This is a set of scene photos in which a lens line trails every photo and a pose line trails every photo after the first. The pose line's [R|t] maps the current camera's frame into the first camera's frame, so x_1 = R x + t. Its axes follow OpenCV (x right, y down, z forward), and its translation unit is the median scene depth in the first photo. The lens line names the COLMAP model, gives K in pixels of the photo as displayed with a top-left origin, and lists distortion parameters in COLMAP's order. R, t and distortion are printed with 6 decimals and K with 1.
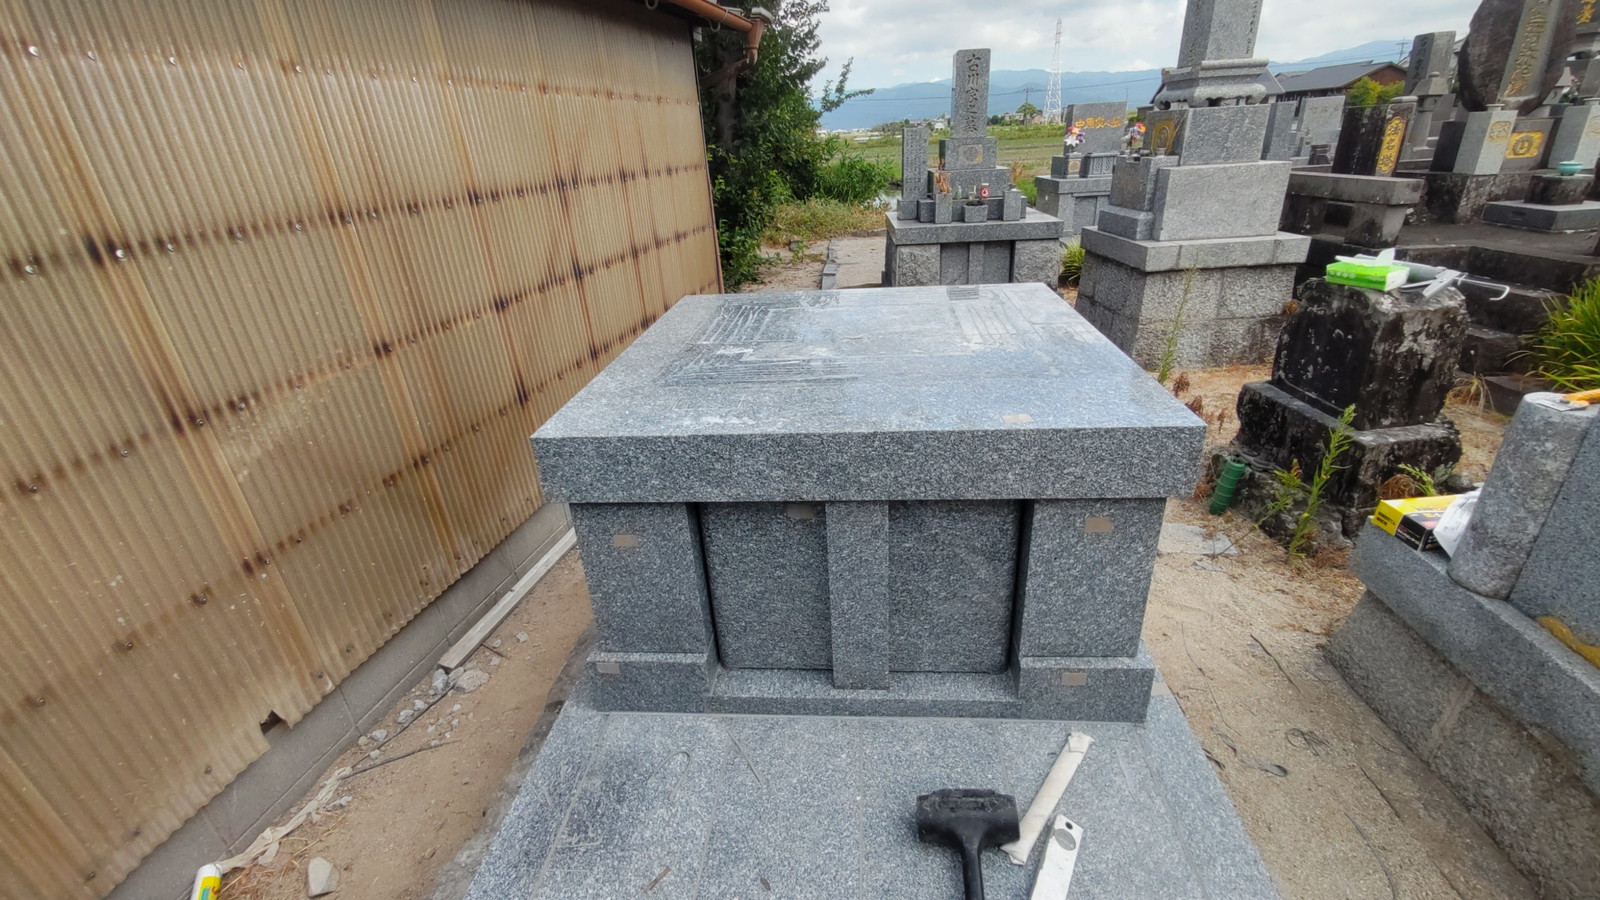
lens RADIAL K [[683.9, 0, 804.6], [0, 683.9, 446.0], [0, 0, 1]] dist [0.001899, -0.000742]
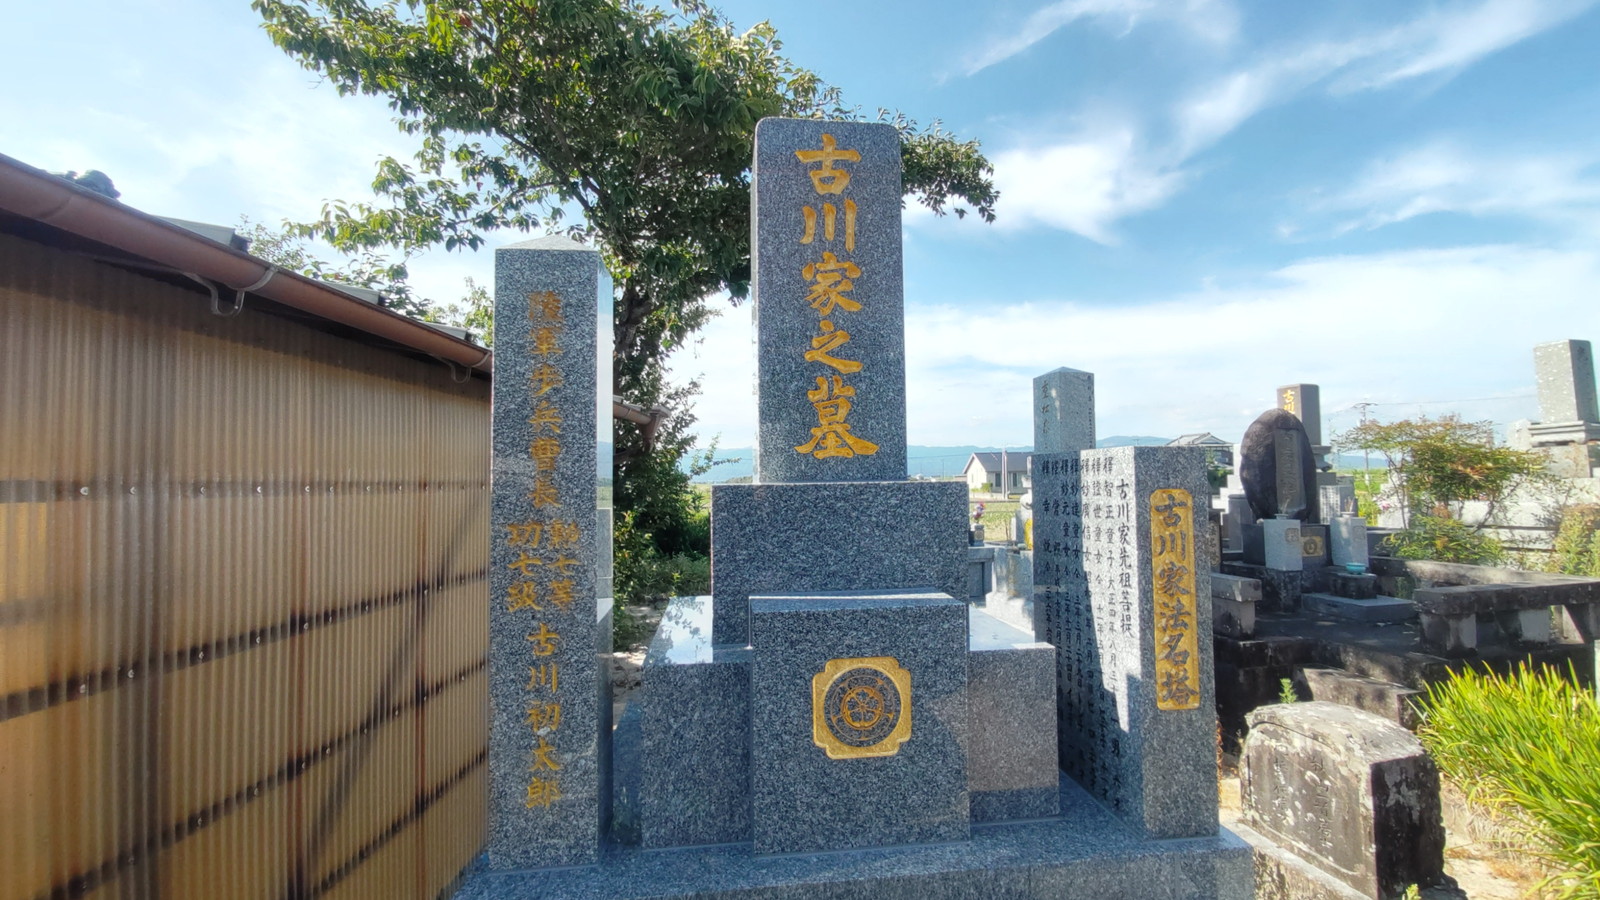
lens RADIAL K [[686.0, 0, 808.2], [0, 686.0, 449.0], [0, 0, 1]] dist [-0.000972, -0.000126]
pose [[0.977645, 0.053074, 0.203455, -0.091663], [0.046884, 0.888233, -0.456995, -0.157495], [-0.204970, 0.456318, 0.865888, 0.128986]]
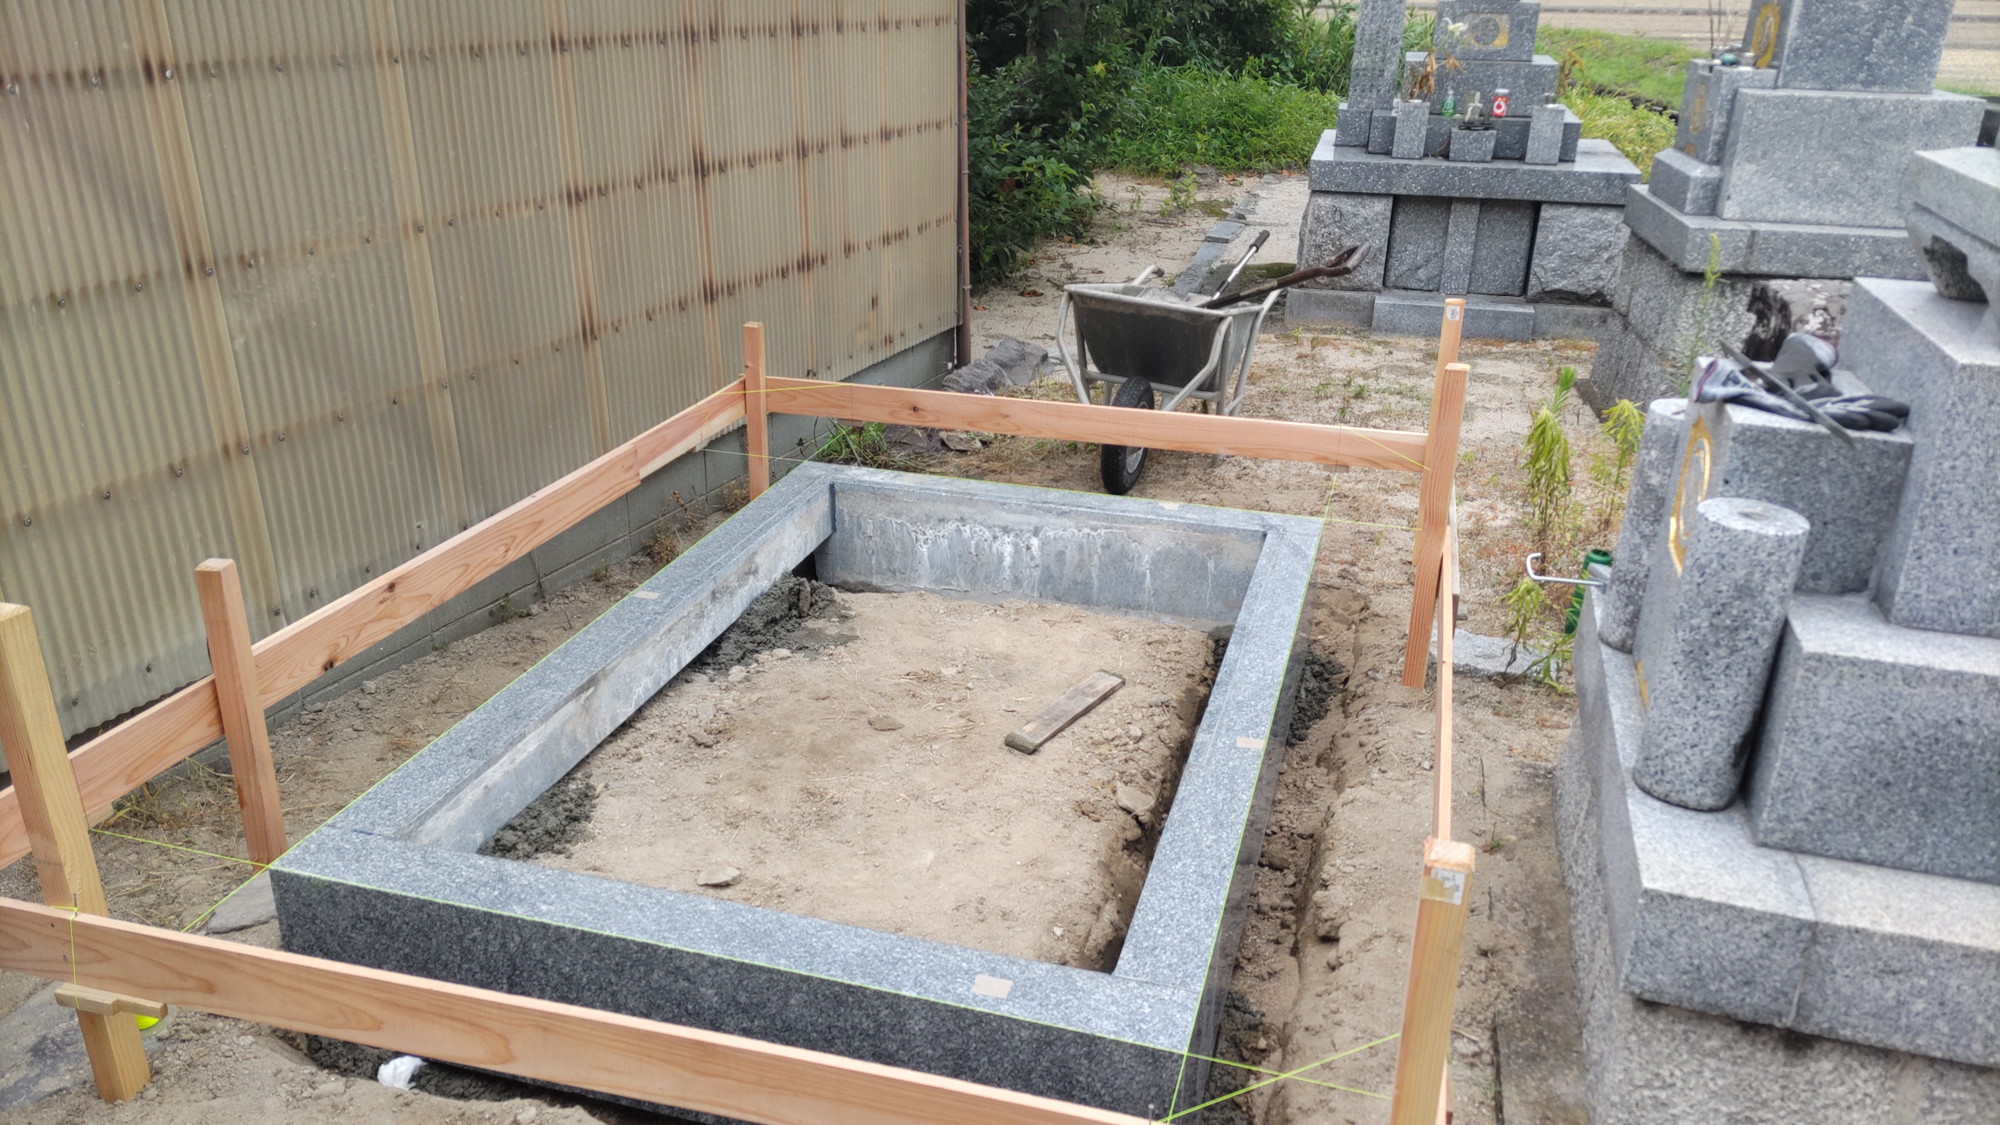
lens RADIAL K [[1493.7, 0, 1002.0], [0, 1493.7, 556.8], [0, 0, 1]] dist [0.112428, -0.150499]
pose [[0.976747, 0.141520, -0.161050, 0.313275], [-0.147662, 0.988676, -0.026767, 0.149060], [0.155438, 0.049925, 0.986583, -0.491194]]
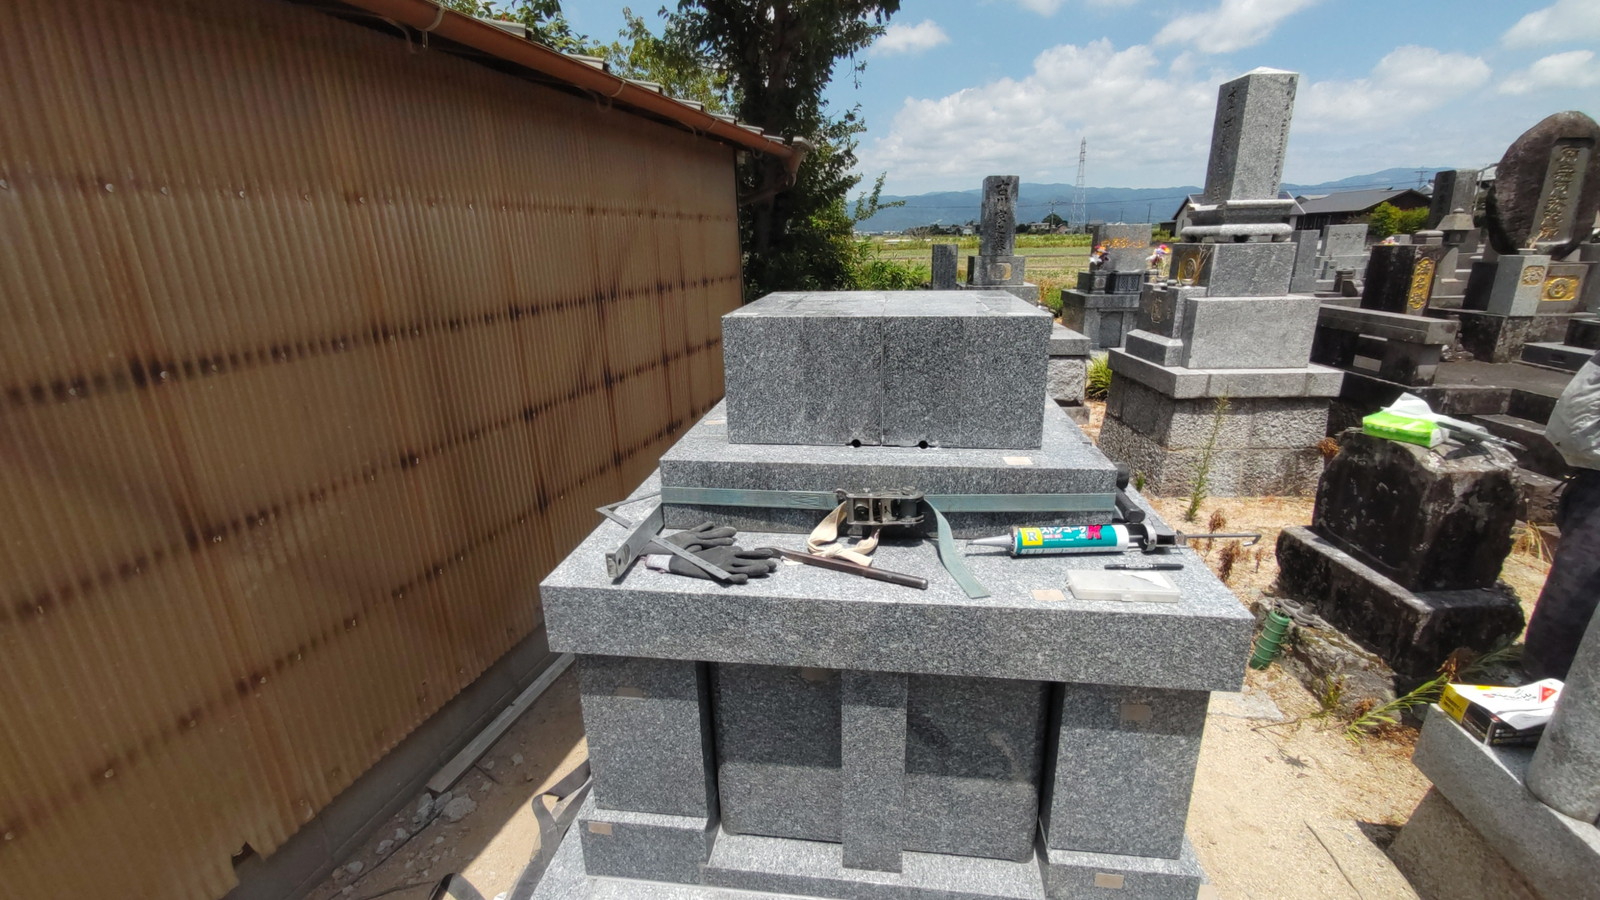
lens RADIAL K [[684.8, 0, 804.2], [0, 684.8, 447.0], [0, 0, 1]] dist [0.002763, 0.000399]
pose [[0.998296, 0.047373, -0.034073, -0.002083], [-0.051270, 0.990898, -0.124467, -0.055376], [0.027867, 0.126002, 0.991638, 0.011919]]
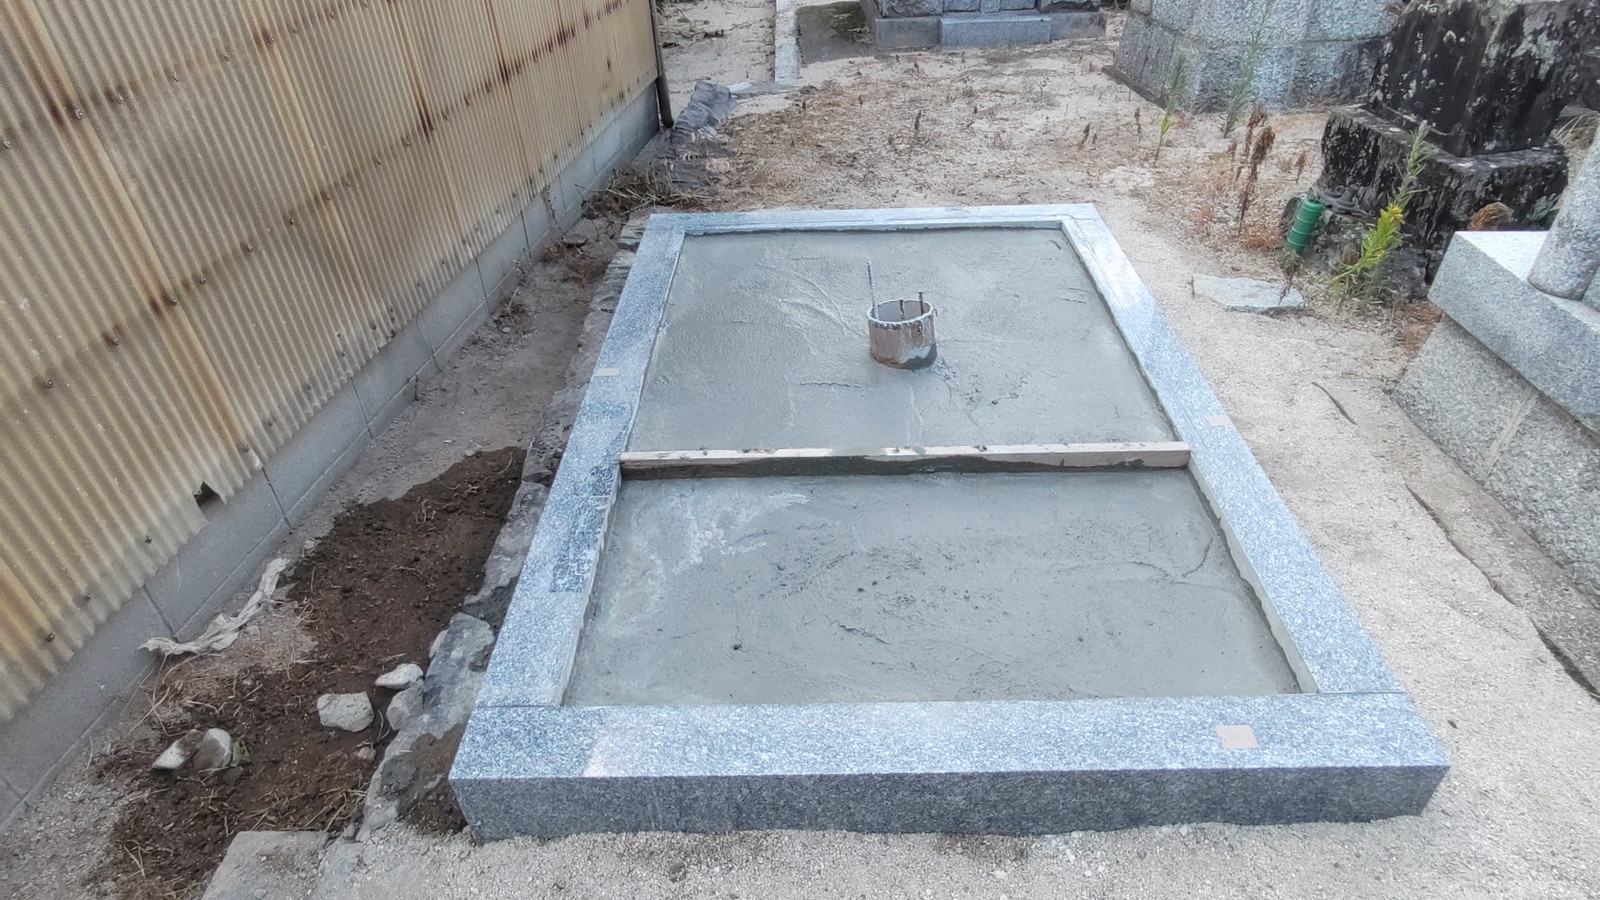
lens RADIAL K [[926.8, 0, 808.5], [0, 926.8, 441.6], [0, 0, 1]] dist [-0.003362, 0.002952]
pose [[0.996807, -0.023747, 0.076230, -0.085499], [0.008591, 0.981103, 0.193296, 0.088312], [-0.079379, -0.192024, 0.978175, -0.120646]]
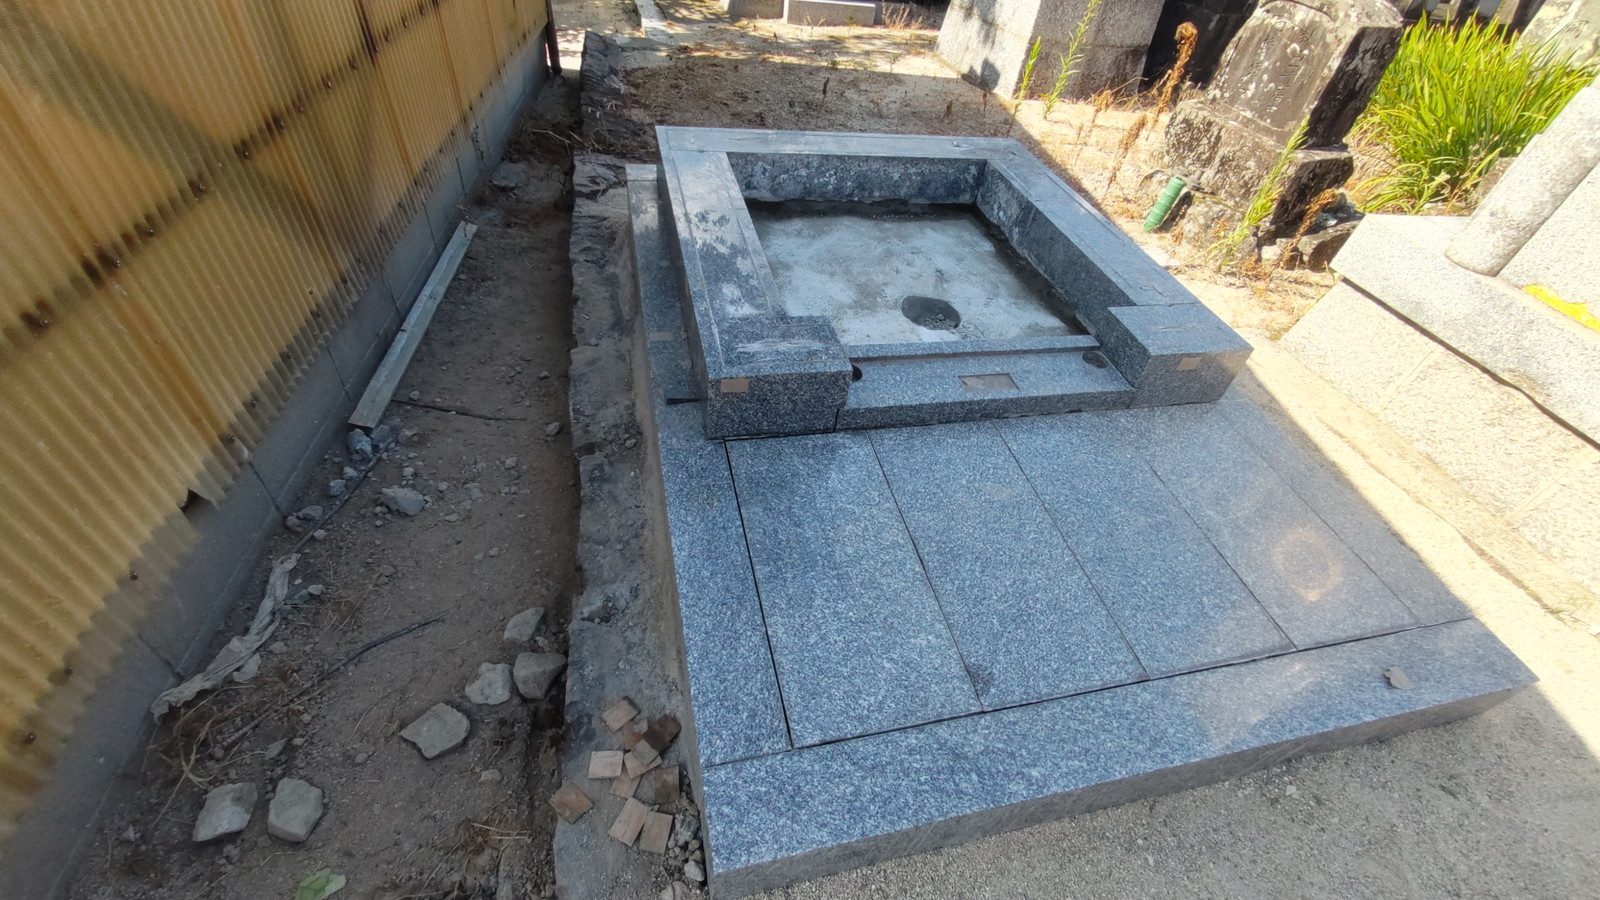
lens RADIAL K [[688.0, 0, 808.8], [0, 688.0, 443.3], [0, 0, 1]] dist [0.000439, -0.000550]
pose [[0.935806, -0.094272, 0.339676, -0.308284], [-0.024083, 0.944230, 0.328405, 0.073656], [-0.351691, -0.315504, 0.881346, 0.138816]]
